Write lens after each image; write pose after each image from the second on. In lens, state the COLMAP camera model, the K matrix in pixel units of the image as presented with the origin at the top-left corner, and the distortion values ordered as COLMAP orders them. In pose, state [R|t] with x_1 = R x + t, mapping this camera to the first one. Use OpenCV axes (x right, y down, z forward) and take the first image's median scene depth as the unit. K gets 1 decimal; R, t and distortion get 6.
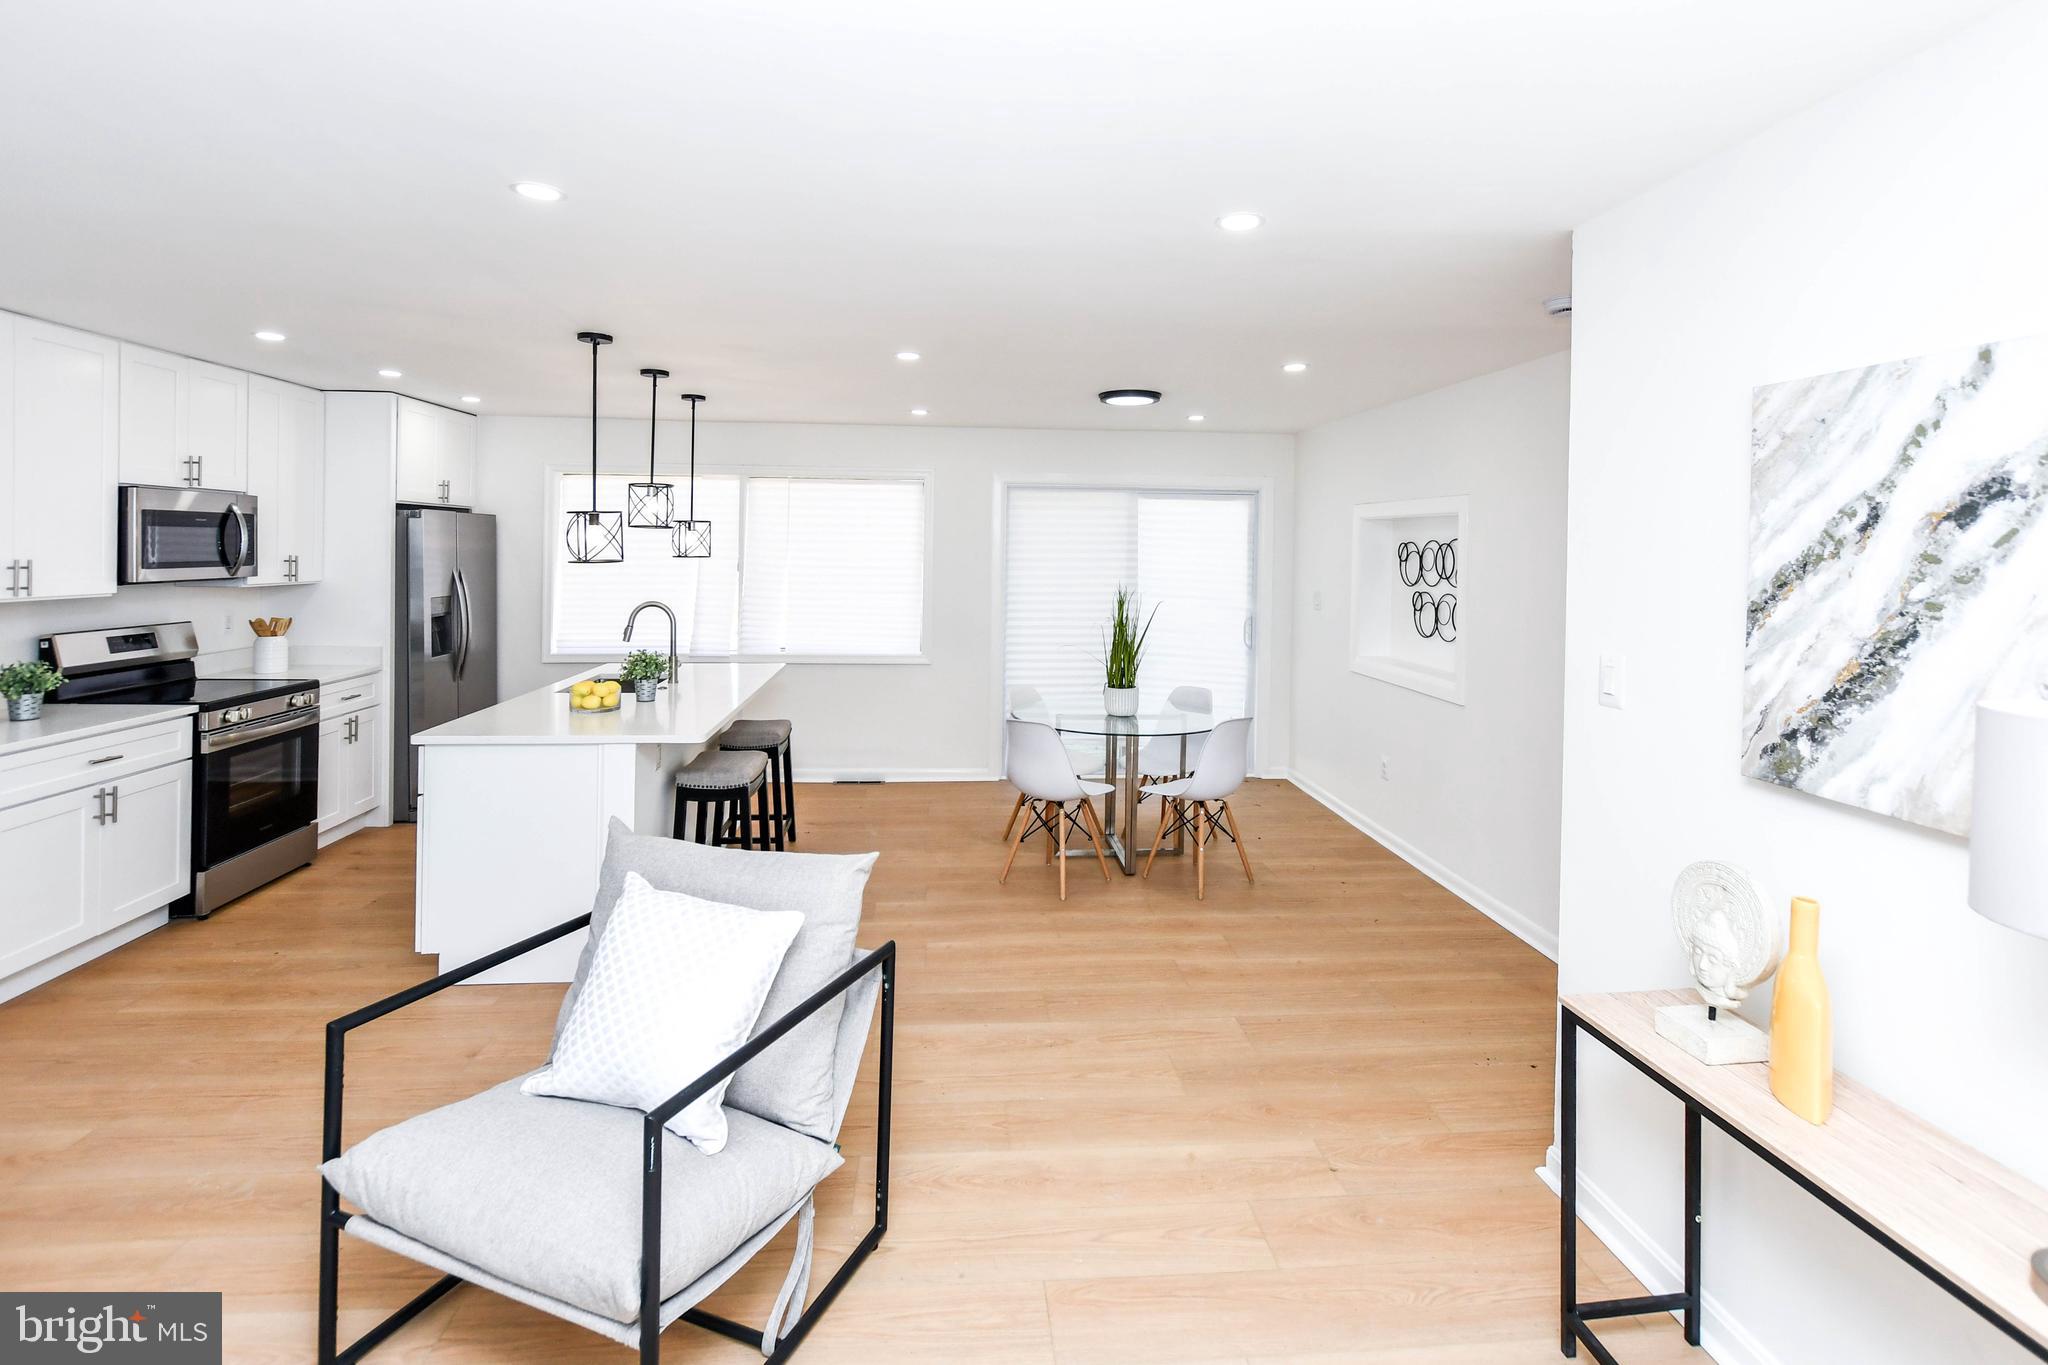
lens RADIAL K [[979.2, 0, 1034.4], [0, 979.2, 564.7], [0, 0, 1]] dist [-0.005441, 0.001355]
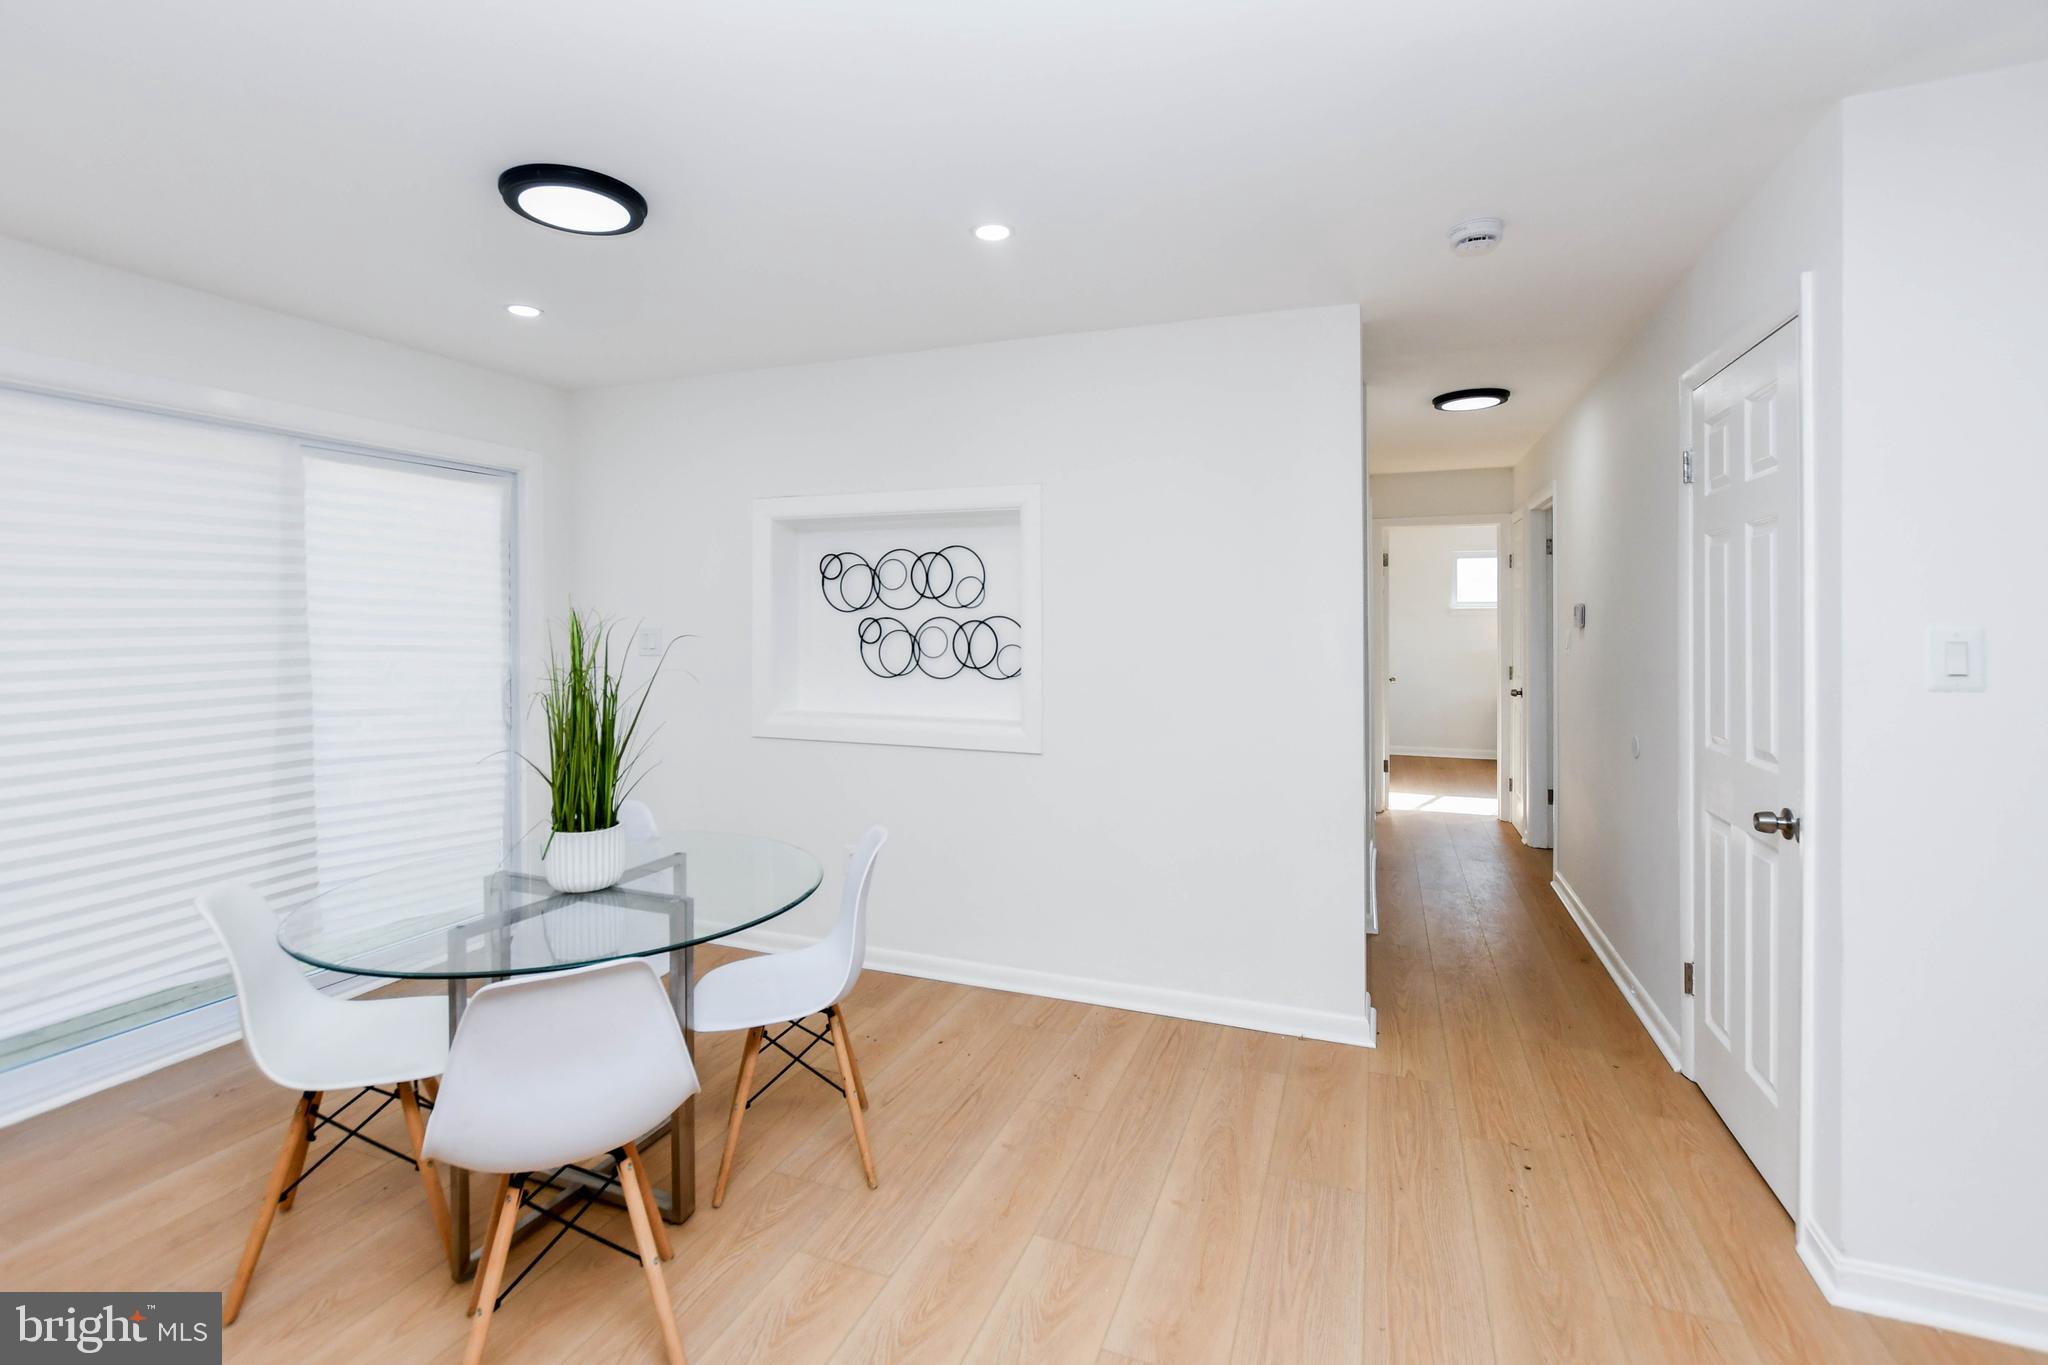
lens RADIAL K [[917.4, 0, 1027.7], [0, 917.4, 623.0], [0, 0, 1]] dist [-0.009506, 0.001424]
pose [[0.443182, -0.022194, 0.896157, -0.196733], [0.021015, 0.999676, 0.014365, 0.024906], [-0.896185, 0.012466, 0.443505, 0.596873]]
